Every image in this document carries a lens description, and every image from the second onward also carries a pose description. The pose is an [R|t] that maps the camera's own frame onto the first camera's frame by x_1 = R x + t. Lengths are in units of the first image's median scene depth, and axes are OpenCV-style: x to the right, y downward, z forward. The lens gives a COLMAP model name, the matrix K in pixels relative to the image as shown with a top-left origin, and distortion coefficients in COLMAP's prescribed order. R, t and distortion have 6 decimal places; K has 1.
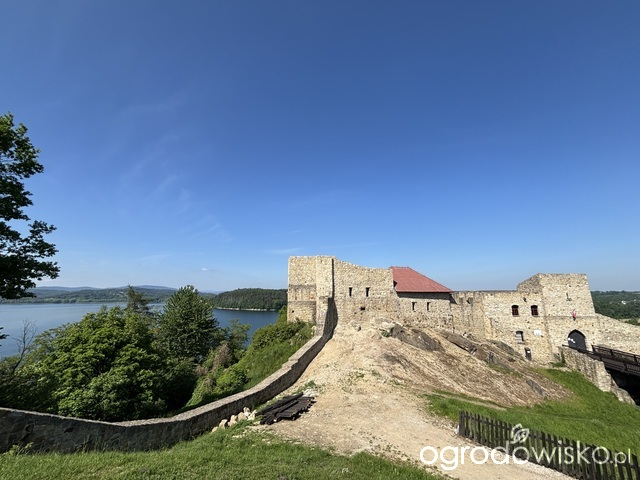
lens RADIAL K [[257.1, 0, 324.2], [0, 257.1, 240.4], [0, 0, 1]] dist [0.001583, 0.000959]
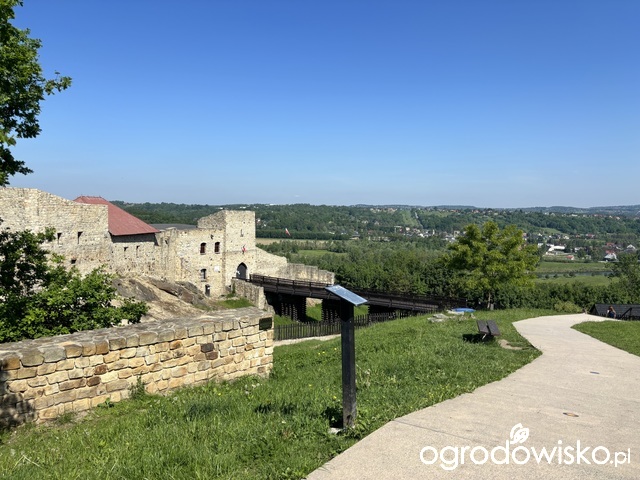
lens RADIAL K [[477.4, 0, 325.0], [0, 477.4, 236.3], [0, 0, 1]] dist [0.008428, -0.002952]
pose [[0.460049, -0.038610, 0.887054, -0.631225], [-0.199971, 0.968881, 0.145881, -0.119624], [-0.865082, -0.244498, 0.438011, -0.146063]]
